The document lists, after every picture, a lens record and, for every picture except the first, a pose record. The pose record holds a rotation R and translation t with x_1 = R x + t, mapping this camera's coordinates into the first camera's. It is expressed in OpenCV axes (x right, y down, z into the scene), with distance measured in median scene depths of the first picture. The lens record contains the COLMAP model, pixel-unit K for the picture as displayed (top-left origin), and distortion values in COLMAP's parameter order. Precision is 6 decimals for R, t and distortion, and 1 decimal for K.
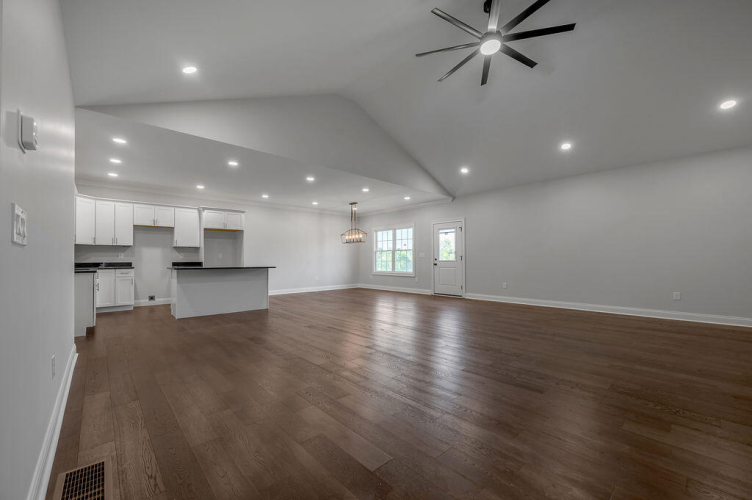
lens RADIAL K [[306.0, 0, 379.8], [0, 306.0, 254.9], [0, 0, 1]] dist [-0.001209, -0.000074]
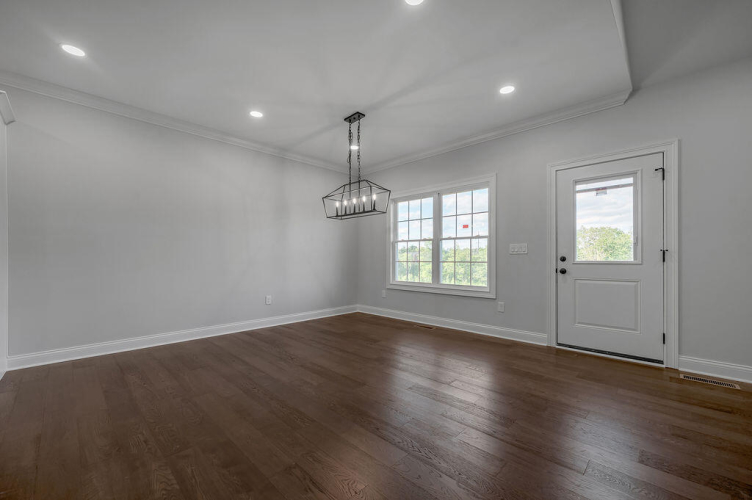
lens RADIAL K [[306.0, 0, 379.8], [0, 306.0, 254.9], [0, 0, 1]] dist [-0.001209, -0.000074]
pose [[0.998648, 0.005830, 0.051658, -0.075123], [-0.006020, 0.999976, 0.003528, 0.009693], [-0.051636, -0.003835, 0.998659, 0.614465]]
